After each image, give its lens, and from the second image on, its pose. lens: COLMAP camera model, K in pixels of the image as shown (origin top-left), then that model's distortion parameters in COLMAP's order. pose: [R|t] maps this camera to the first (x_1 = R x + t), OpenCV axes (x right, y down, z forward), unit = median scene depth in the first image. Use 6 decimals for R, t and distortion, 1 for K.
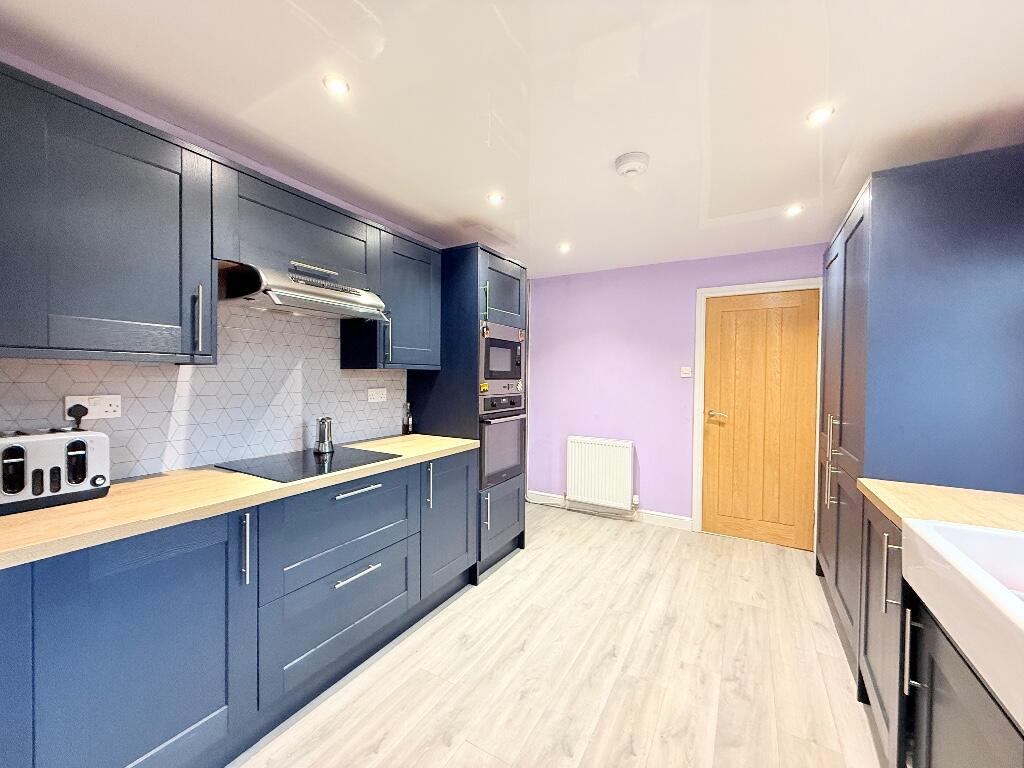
lens RADIAL K [[403.0, 0, 513.7], [0, 403.0, 383.0], [0, 0, 1]] dist [-0.007285, 0.000390]
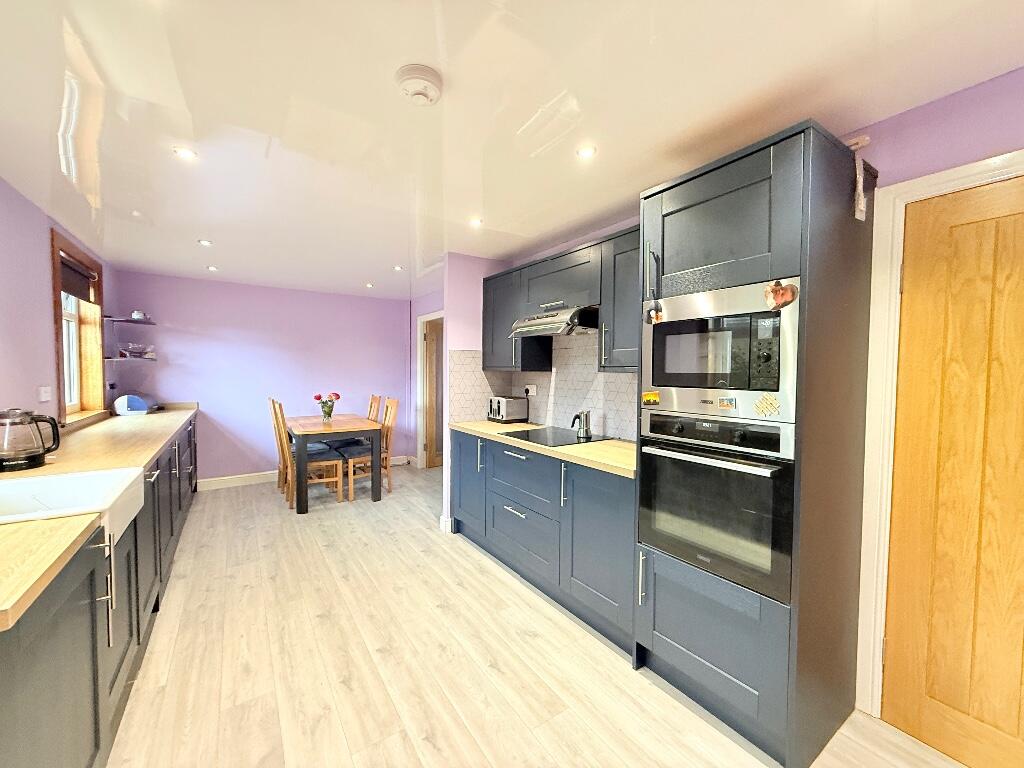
lens RADIAL K [[403.0, 0, 506.2], [0, 403.0, 386.6], [0, 0, 1]] dist [-0.007285, 0.000390]
pose [[-0.440130, 0.024470, -0.897601, 0.641648], [-0.027532, 0.998791, 0.040729, -0.029324], [0.897512, 0.042639, -0.438924, 1.077344]]
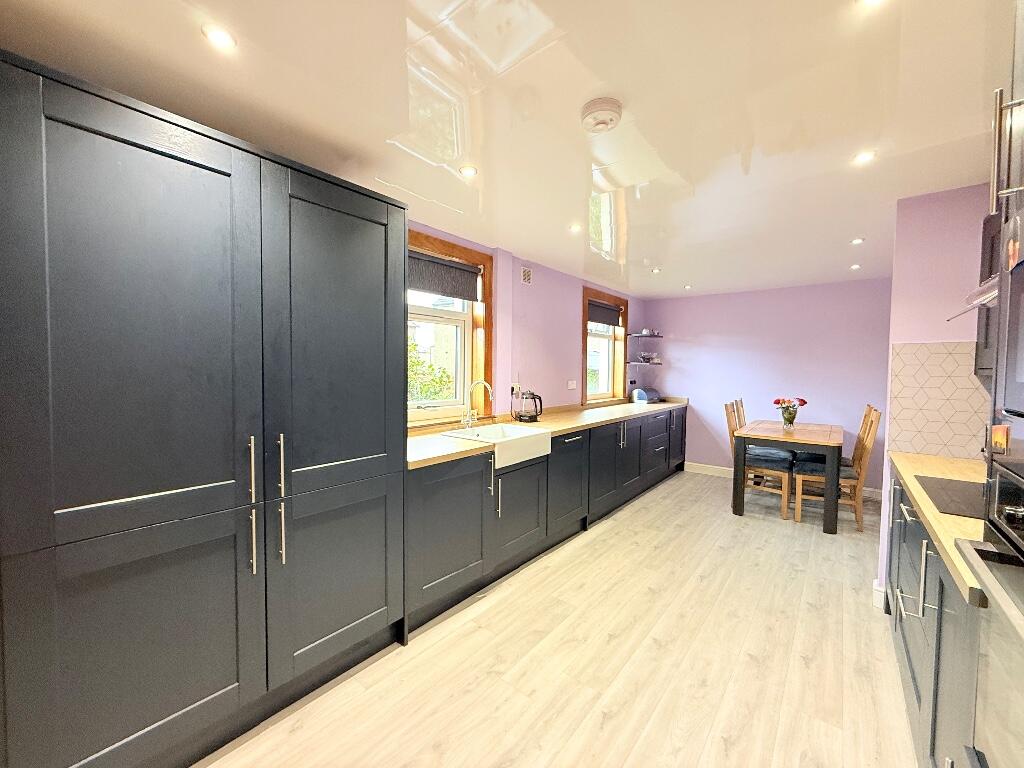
lens RADIAL K [[403.0, 0, 514.7], [0, 403.0, 383.5], [0, 0, 1]] dist [-0.007285, 0.000390]
pose [[-0.987235, -0.023889, 0.157466, 0.238380], [-0.014704, 0.998136, 0.059239, -0.042862], [-0.158588, 0.056168, -0.985746, 1.349247]]
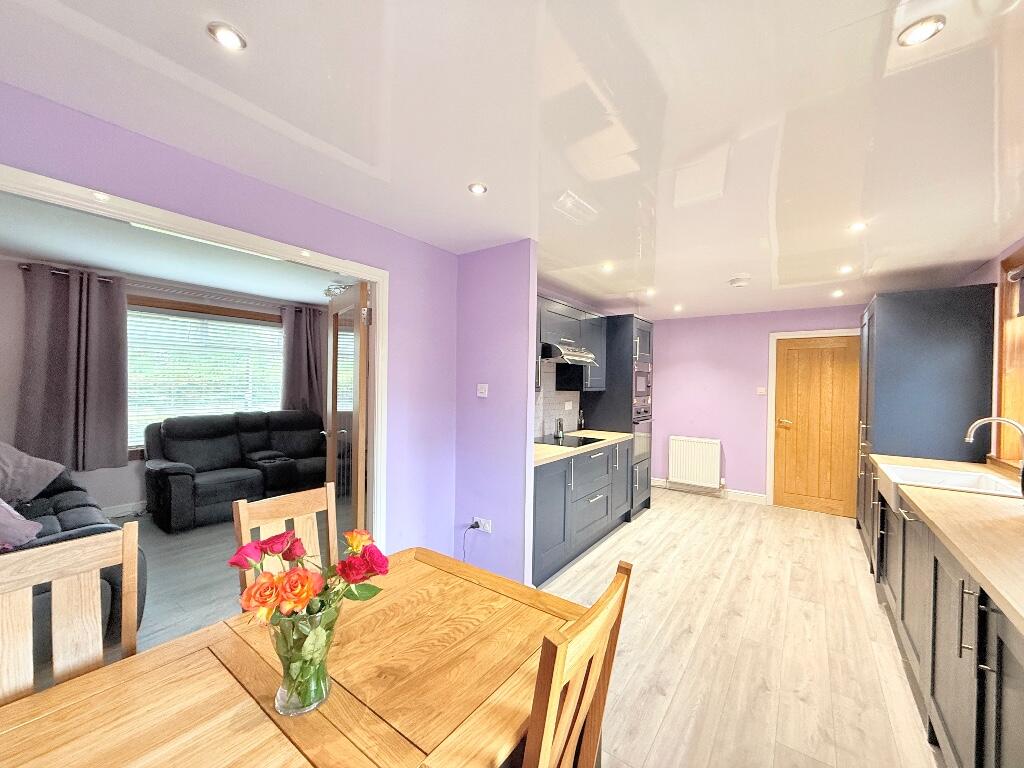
lens RADIAL K [[403.0, 0, 516.3], [0, 403.0, 382.9], [0, 0, 1]] dist [-0.007285, 0.000390]
pose [[0.994642, 0.008724, -0.103010, -0.389895], [-0.010829, 0.999743, -0.019893, -0.027491], [0.102810, 0.020902, 0.994481, -0.681567]]
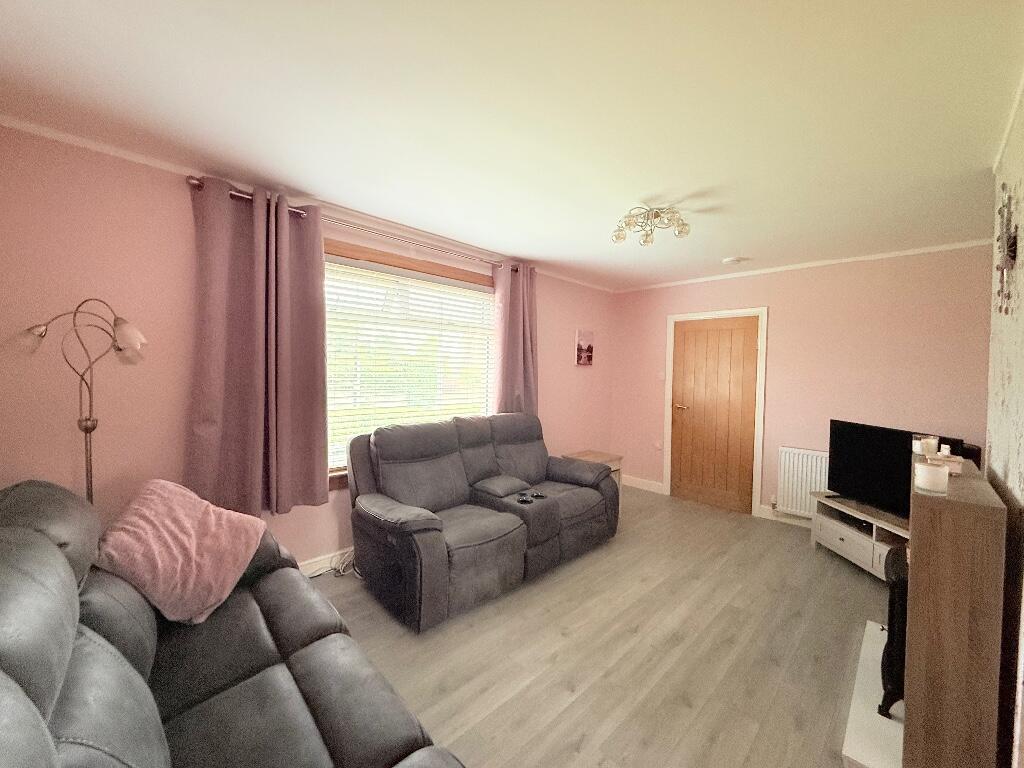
lens RADIAL K [[403.0, 0, 509.1], [0, 403.0, 380.5], [0, 0, 1]] dist [-0.007285, 0.000390]
pose [[0.963055, 0.016734, -0.268786, -1.265590], [-0.018388, 0.999824, -0.003637, -0.026634], [0.268678, 0.008445, 0.963193, -0.178162]]
